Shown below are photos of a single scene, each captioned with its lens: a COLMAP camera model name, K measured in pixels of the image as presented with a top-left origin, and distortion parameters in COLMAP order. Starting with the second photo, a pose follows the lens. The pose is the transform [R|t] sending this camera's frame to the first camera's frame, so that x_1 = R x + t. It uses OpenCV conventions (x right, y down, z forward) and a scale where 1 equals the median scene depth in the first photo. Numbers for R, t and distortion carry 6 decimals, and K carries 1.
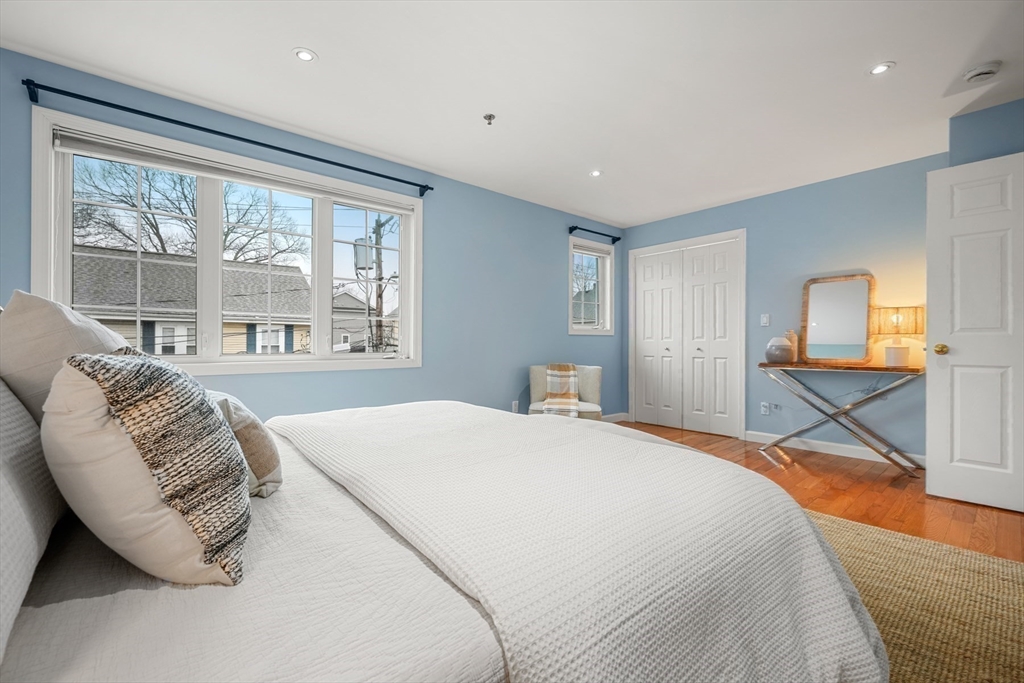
lens RADIAL K [[428.9, 0, 514.6], [0, 428.9, 344.0], [0, 0, 1]] dist [-0.001621, 0.000007]
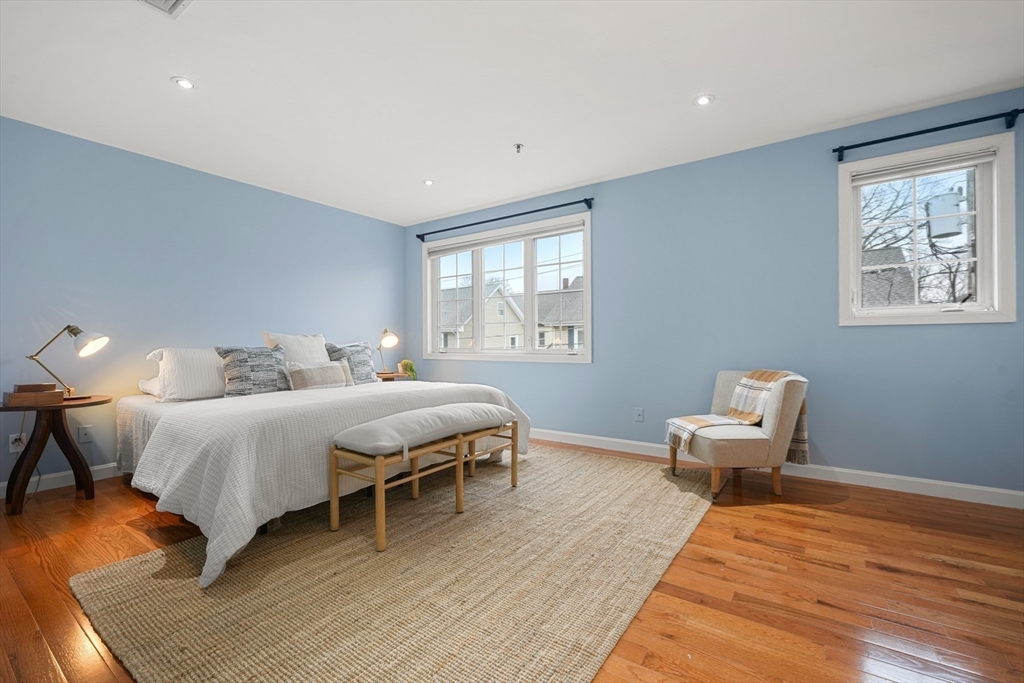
lens RADIAL K [[428.9, 0, 514.4], [0, 428.9, 341.3], [0, 0, 1]] dist [-0.001621, 0.000007]
pose [[0.266263, -0.004184, -0.963891, 0.683648], [0.006977, 0.999973, -0.002413, -0.001845], [0.963875, -0.006083, 0.266285, 0.444230]]
